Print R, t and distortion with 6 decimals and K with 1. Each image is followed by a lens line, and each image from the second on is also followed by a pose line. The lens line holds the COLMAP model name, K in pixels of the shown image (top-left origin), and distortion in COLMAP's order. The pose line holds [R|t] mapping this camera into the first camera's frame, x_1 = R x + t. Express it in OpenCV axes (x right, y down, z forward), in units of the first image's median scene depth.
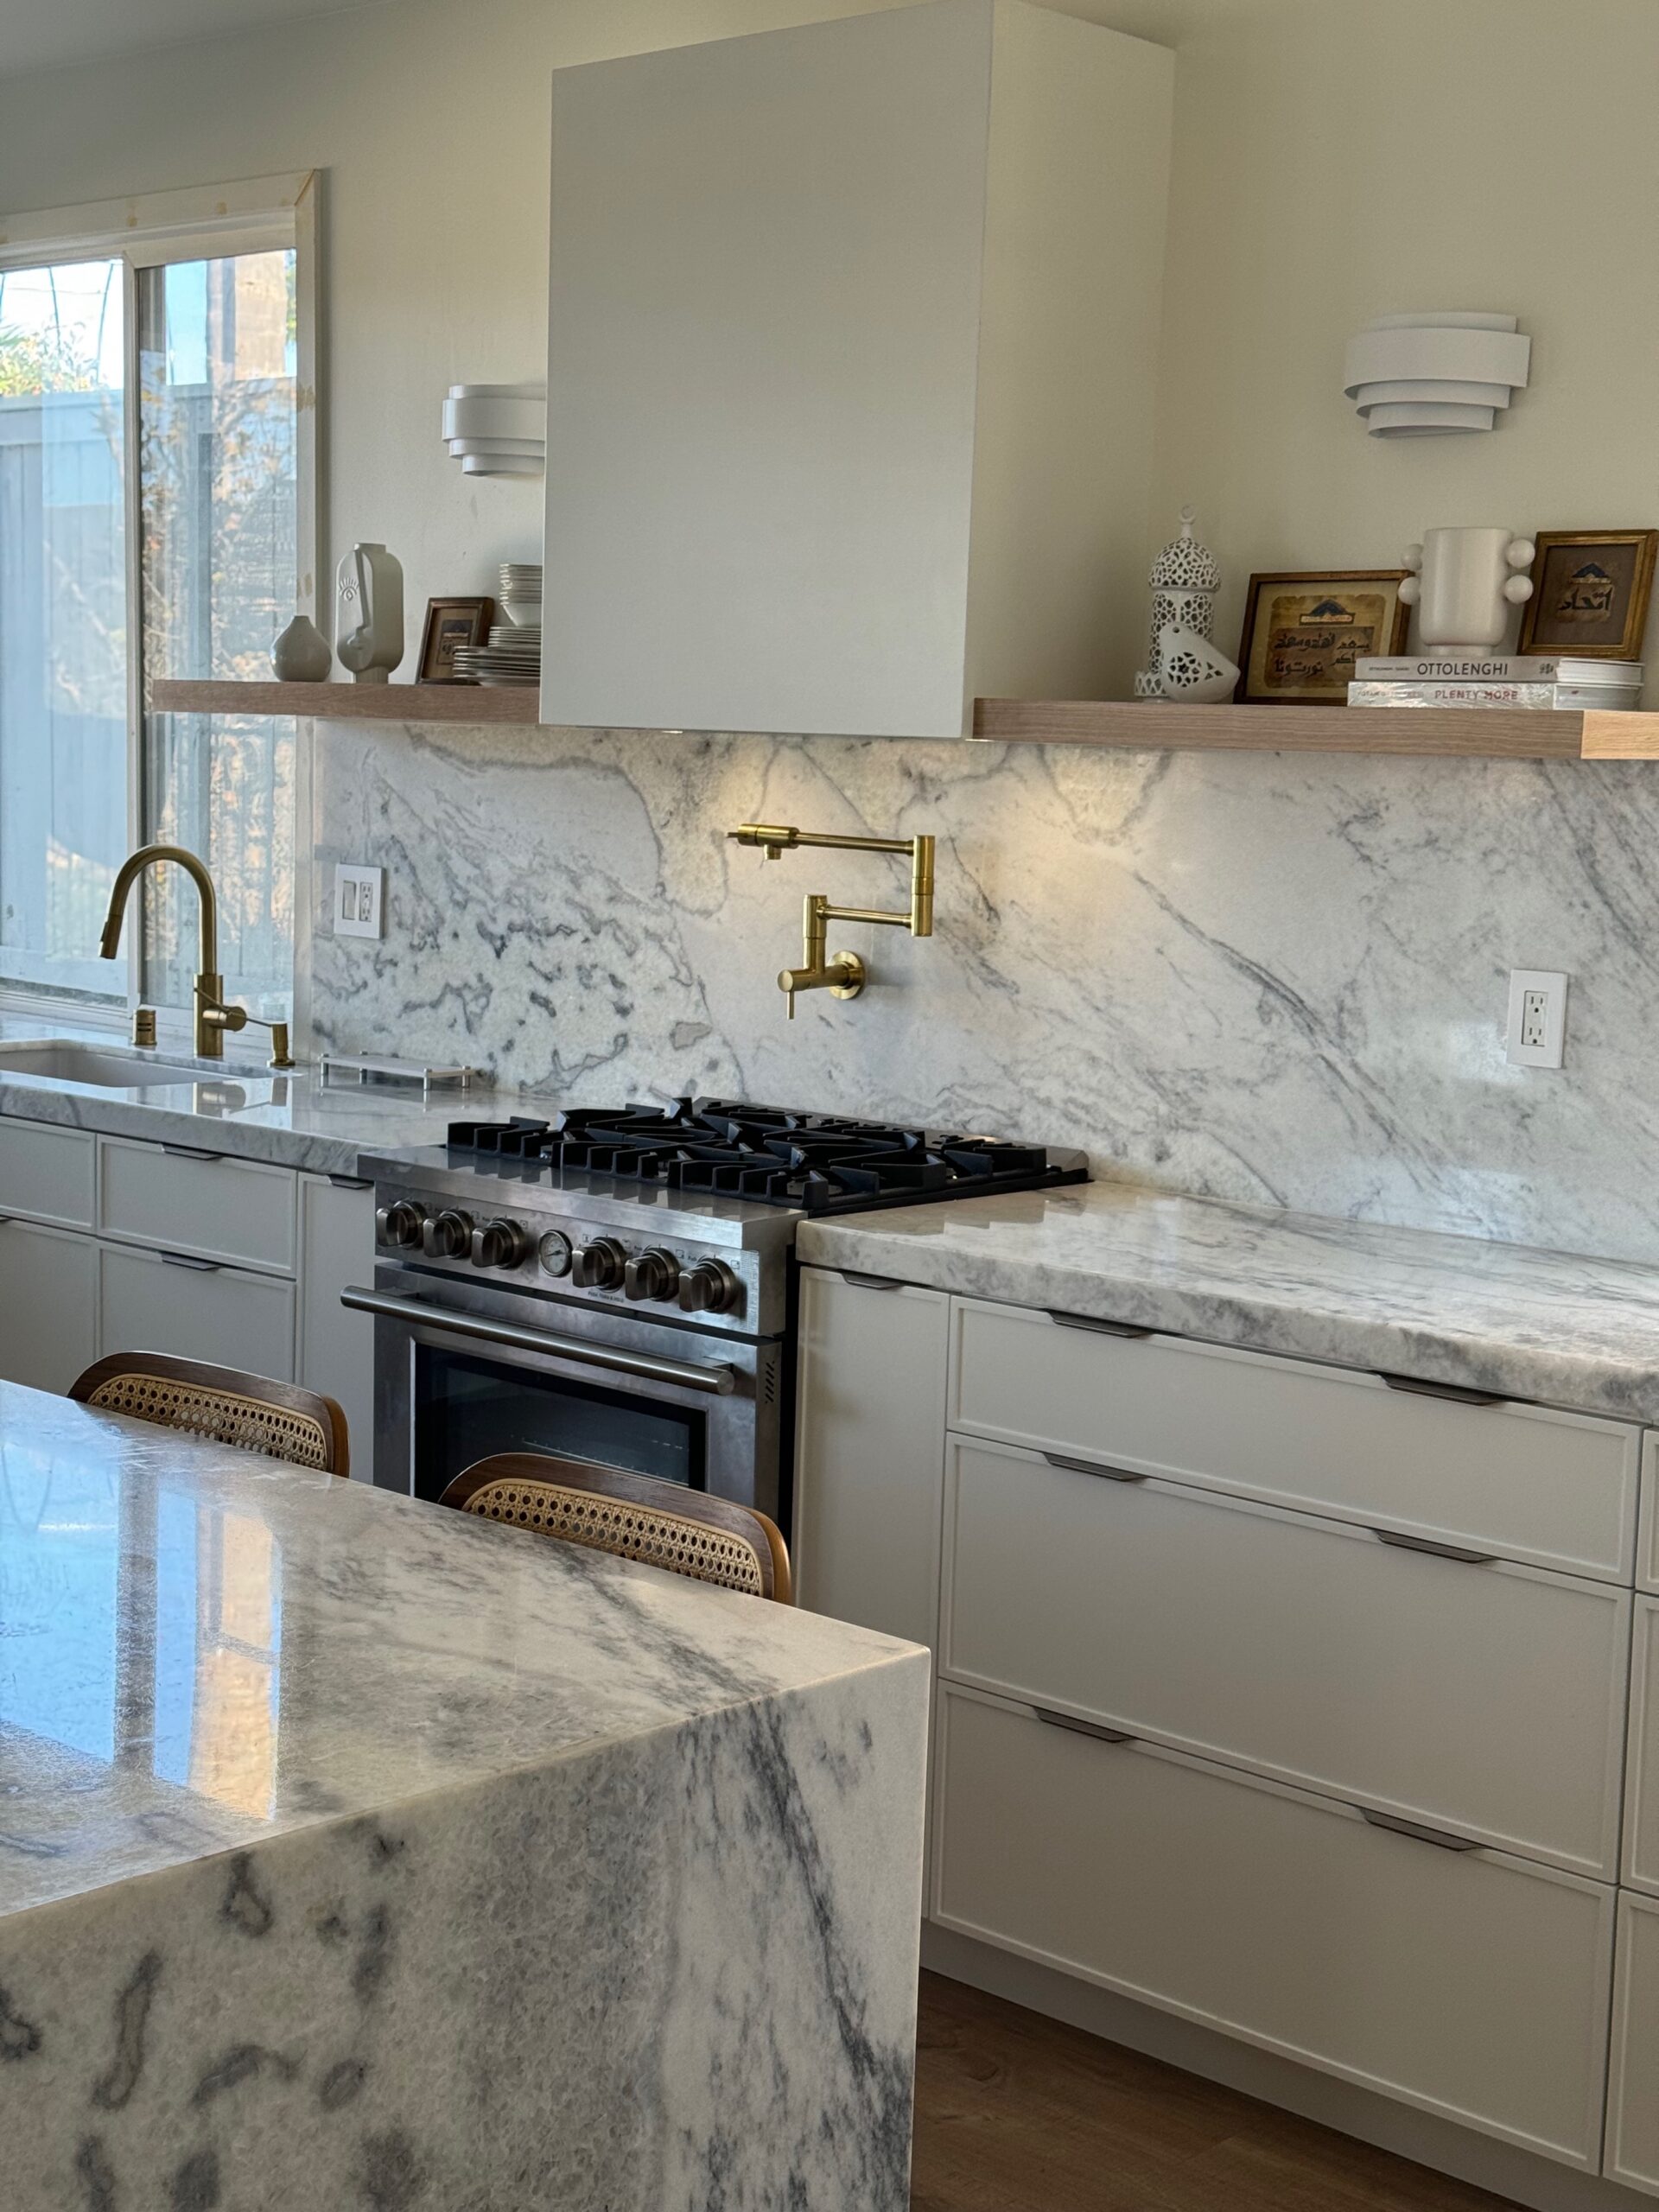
lens RADIAL K [[3093.9, 0, 808.0], [0, 3093.9, 1115.3], [0, 0, 1]] dist [0.129272, 0.000000]
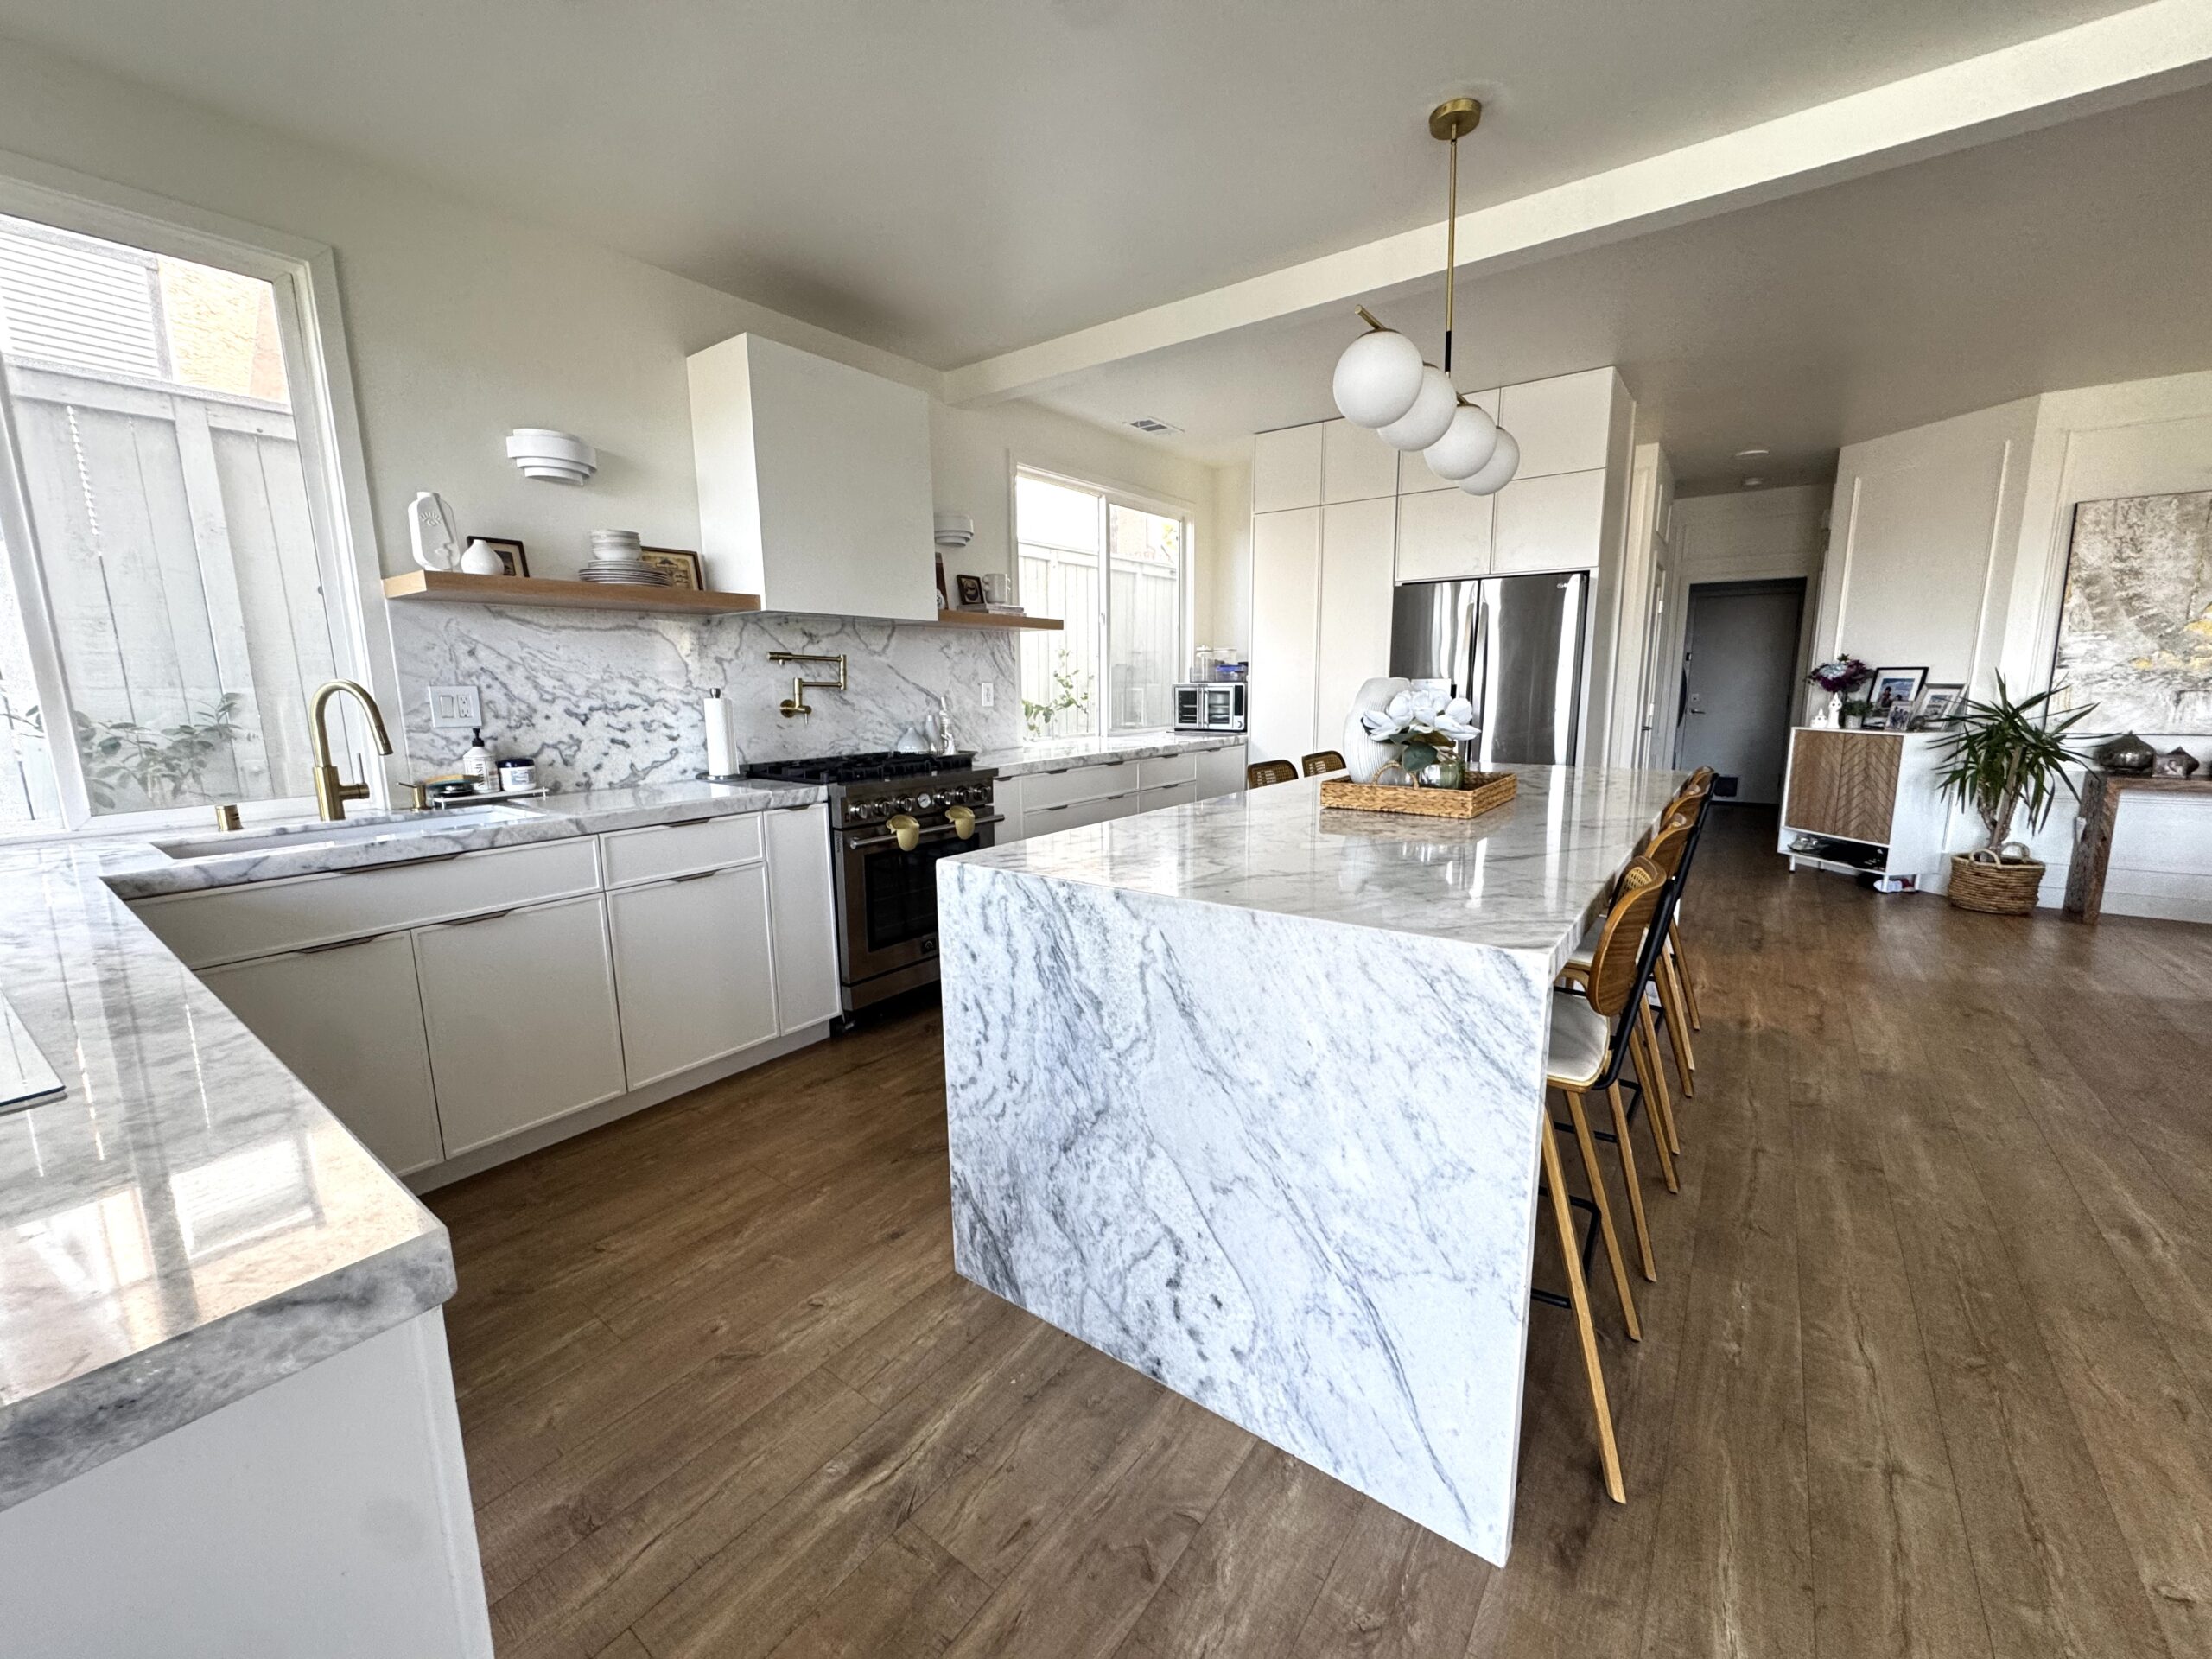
lens RADIAL K [[882.8, 0, 1111.1], [0, 882.8, 831.2], [0, 0, 1]] dist [-0.003457, 0.000392]
pose [[-0.118725, -0.198953, 0.972791, -0.820139], [0.124763, 0.968966, 0.213397, -0.072764], [-0.985058, 0.146704, -0.090219, 0.826901]]
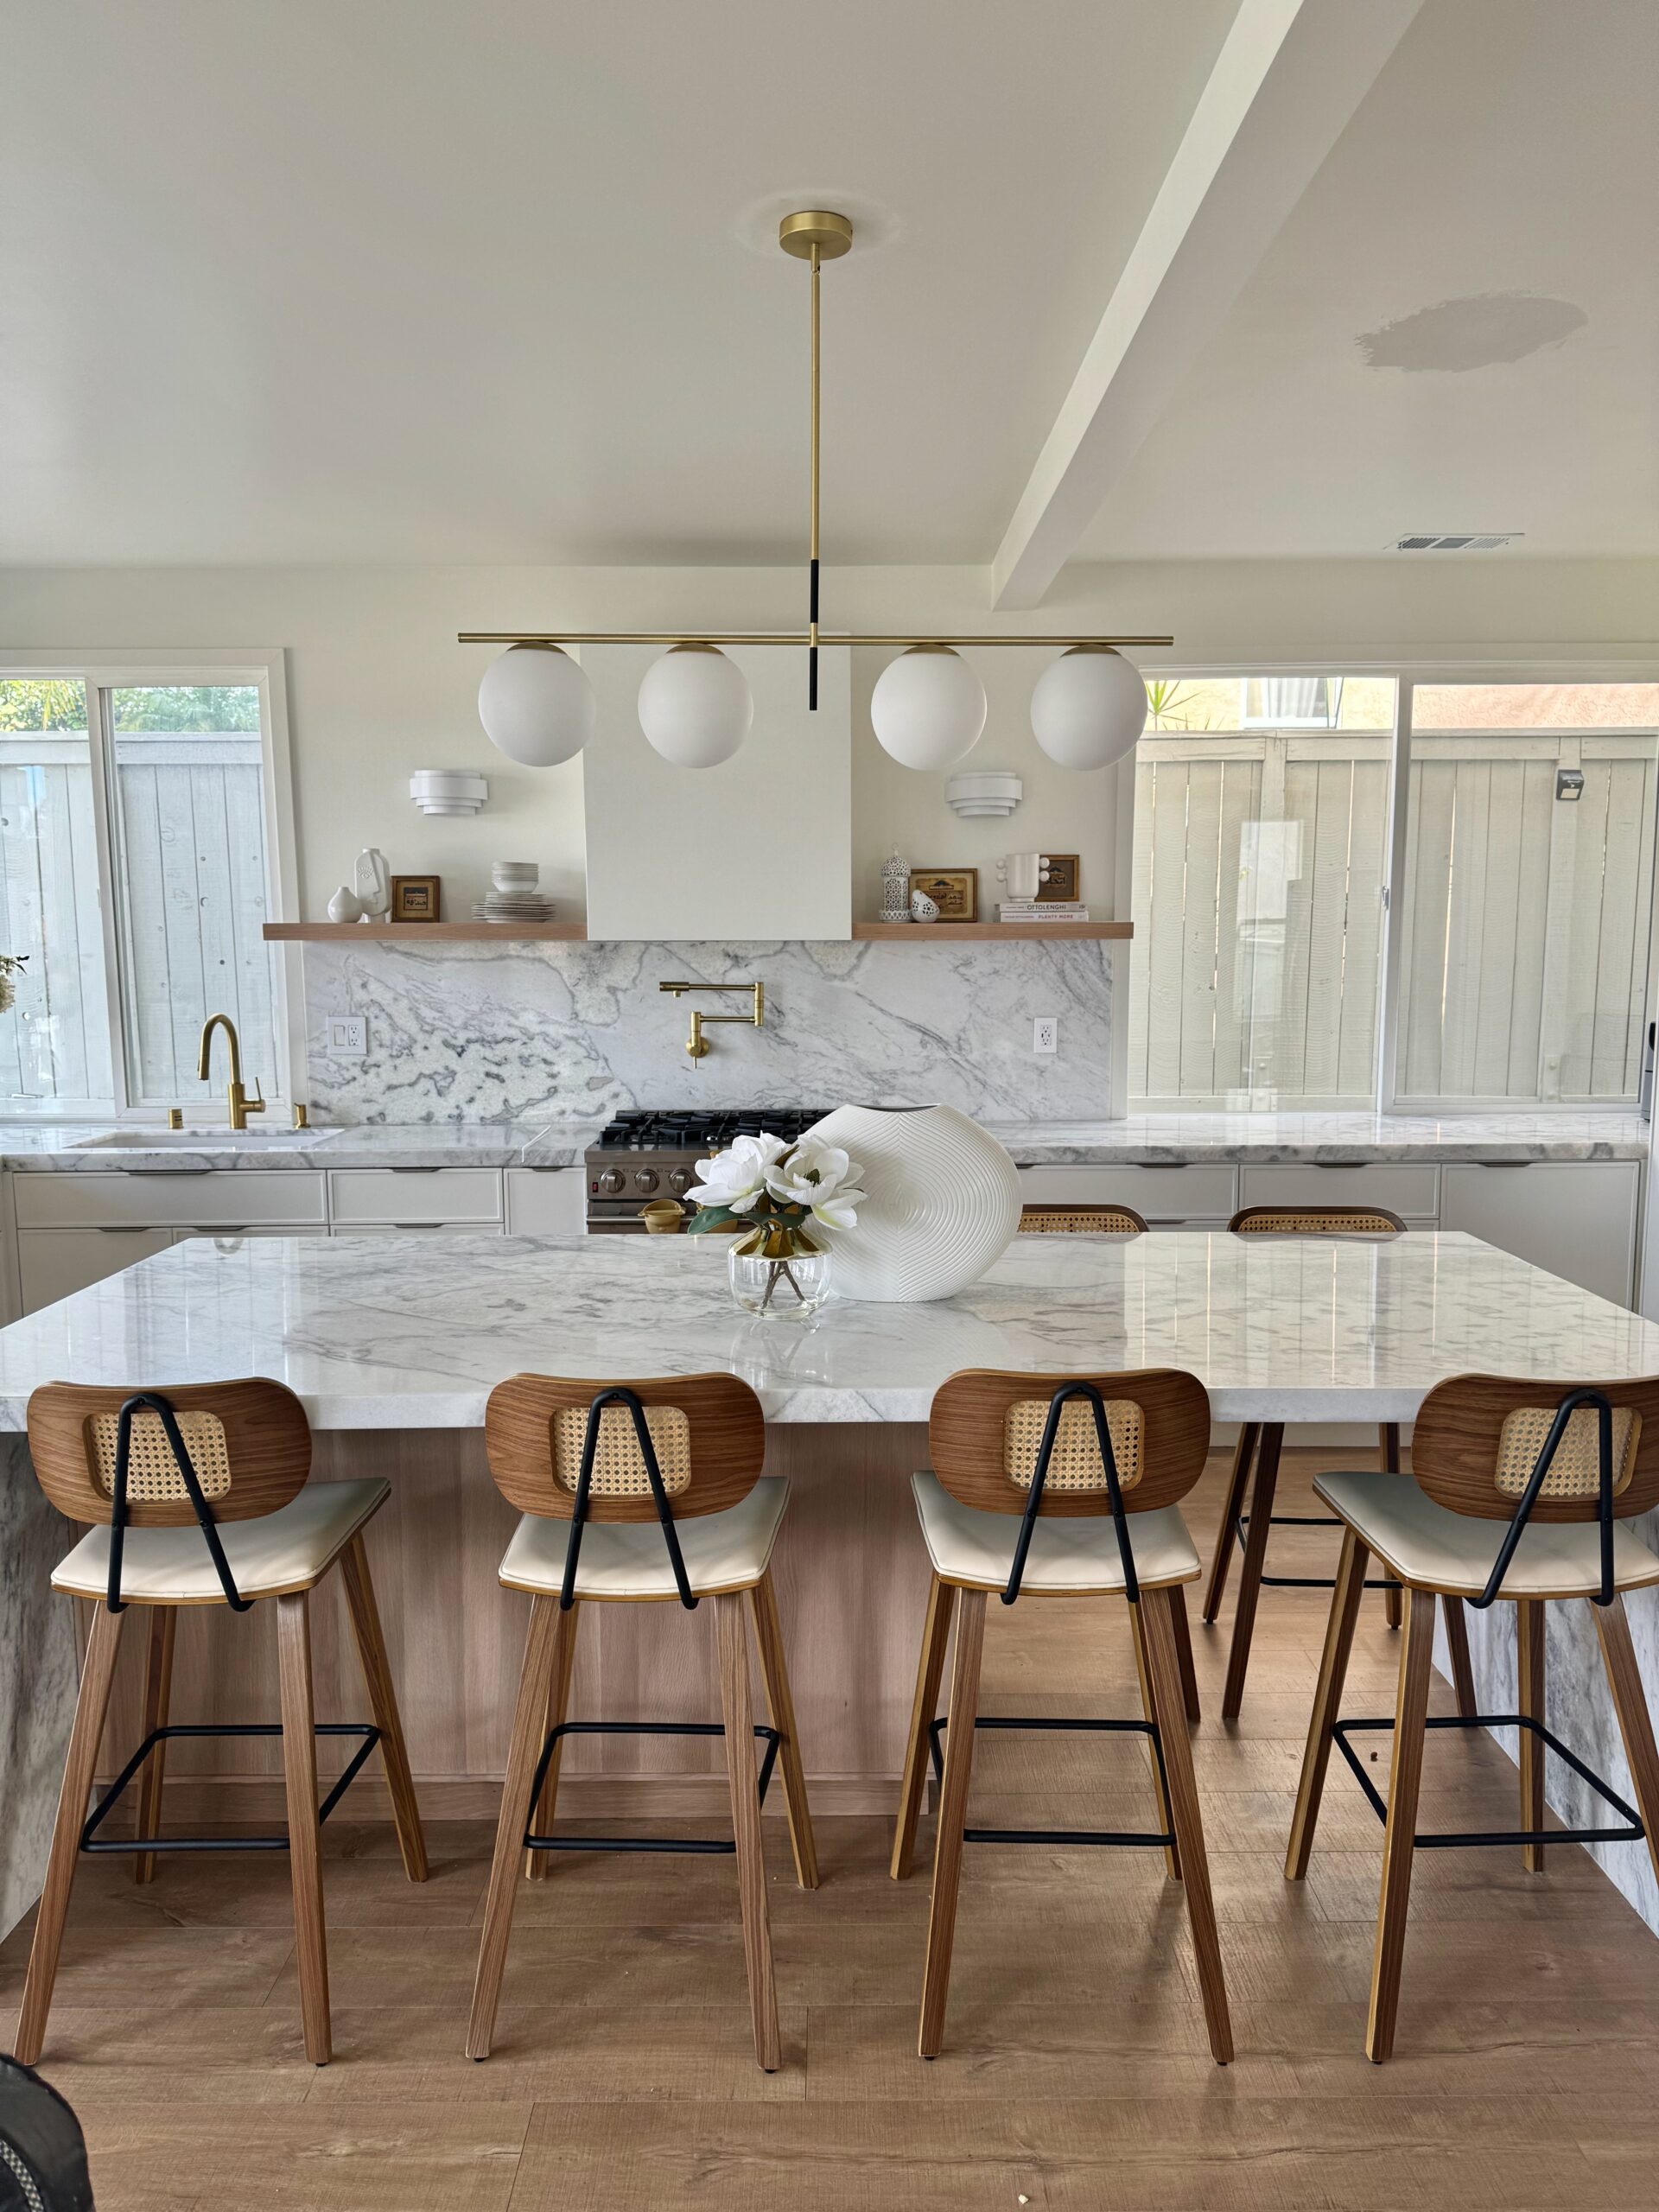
lens RADIAL K [[1549.9, 0, 840.1], [0, 1549.9, 1129.1], [0, 0, 1]] dist [0.082430, -0.099878]
pose [[0.723484, -0.125868, 0.678770, -0.695115], [0.110701, 0.991667, 0.065897, -0.050032], [-0.681408, 0.027465, 0.731388, 0.119985]]
